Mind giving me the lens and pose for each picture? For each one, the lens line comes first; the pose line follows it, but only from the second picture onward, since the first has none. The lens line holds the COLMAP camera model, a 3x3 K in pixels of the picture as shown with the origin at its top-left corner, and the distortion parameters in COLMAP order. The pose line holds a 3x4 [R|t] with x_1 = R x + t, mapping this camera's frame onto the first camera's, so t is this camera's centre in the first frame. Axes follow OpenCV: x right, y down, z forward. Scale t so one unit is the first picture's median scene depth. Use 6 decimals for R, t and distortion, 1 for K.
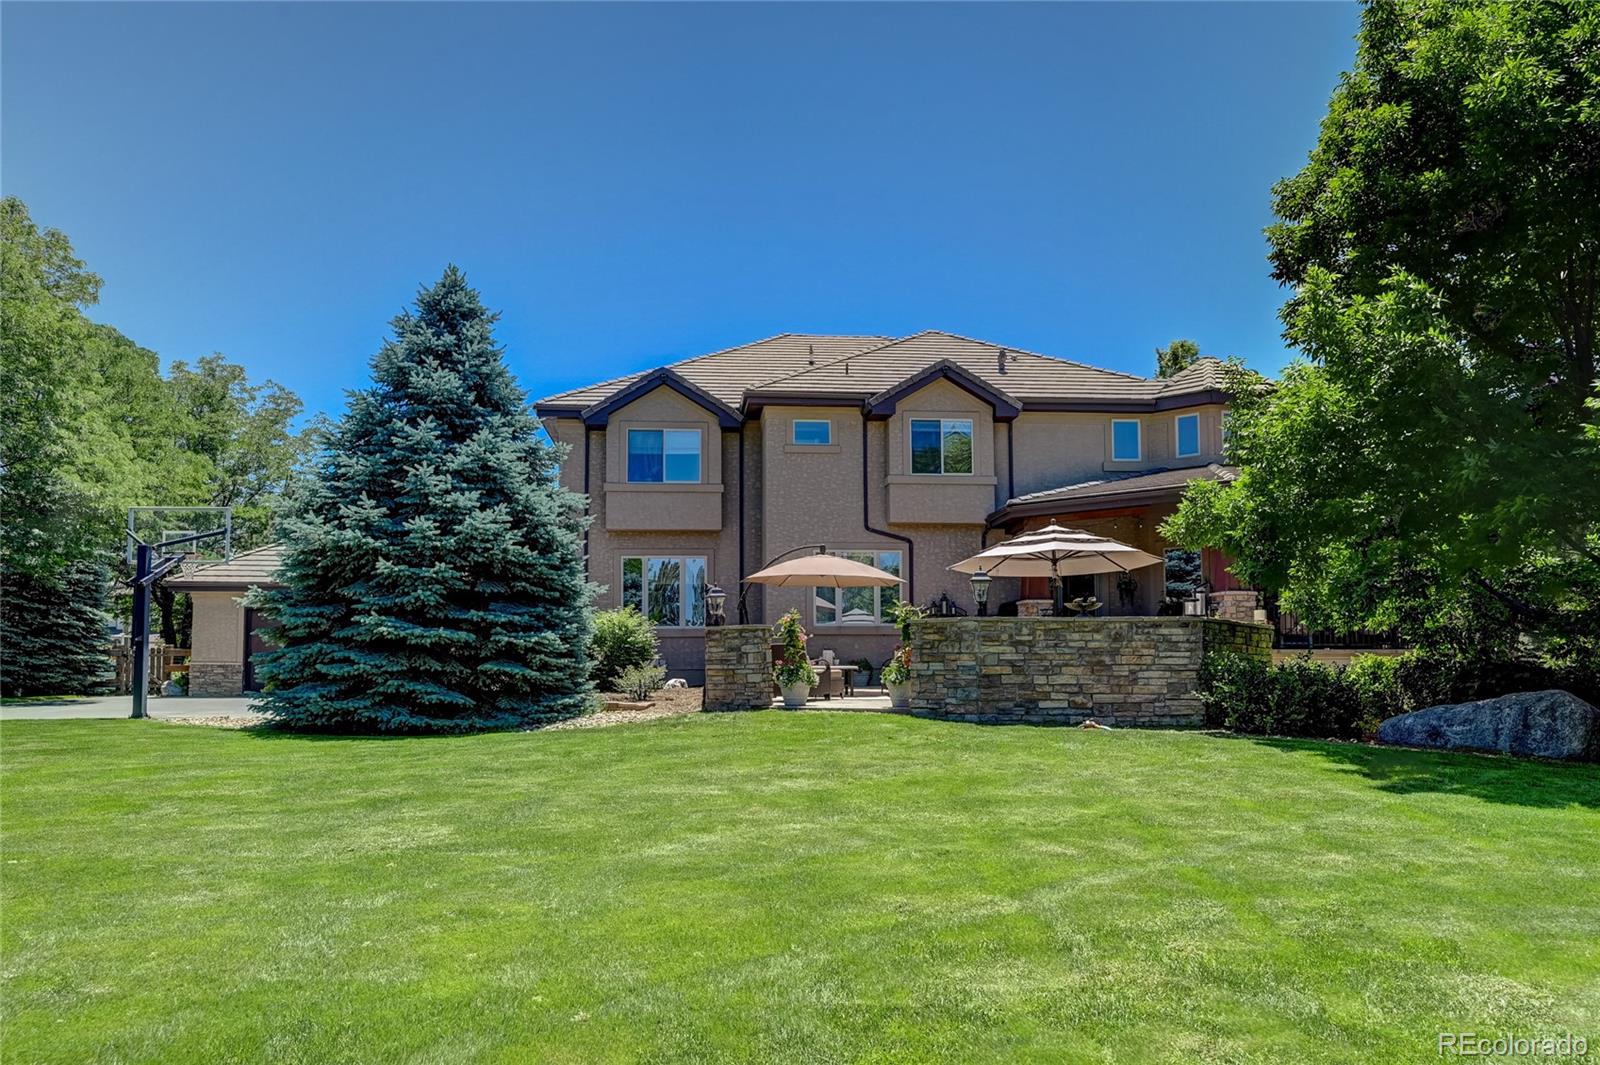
lens RADIAL K [[1045.9, 0, 799.1], [0, 1045.9, 584.3], [0, 0, 1]] dist [-0.006364, -0.000946]
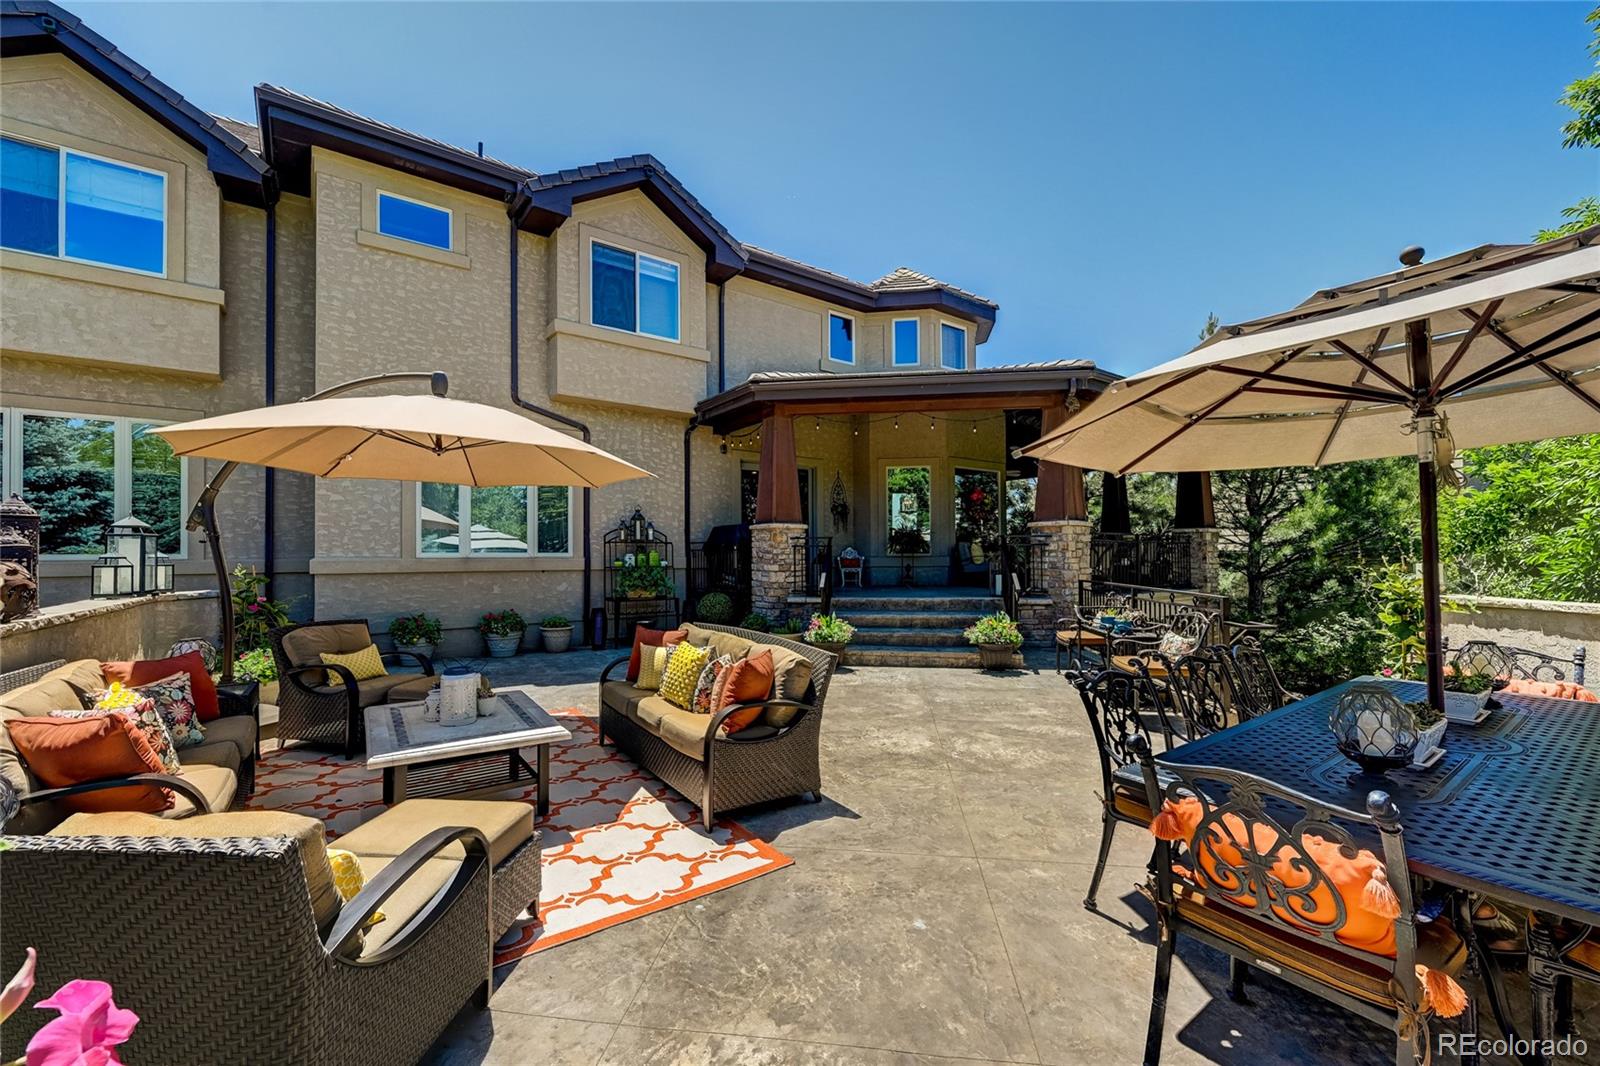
lens RADIAL K [[643.0, 0, 793.2], [0, 643.0, 551.2], [0, 0, 1]] dist [0.000179, -0.000041]
pose [[0.860353, 0.005377, 0.509670, 0.011938], [-0.037228, 0.997937, 0.052314, 0.010175], [-0.508337, -0.063982, 0.858778, 0.585672]]
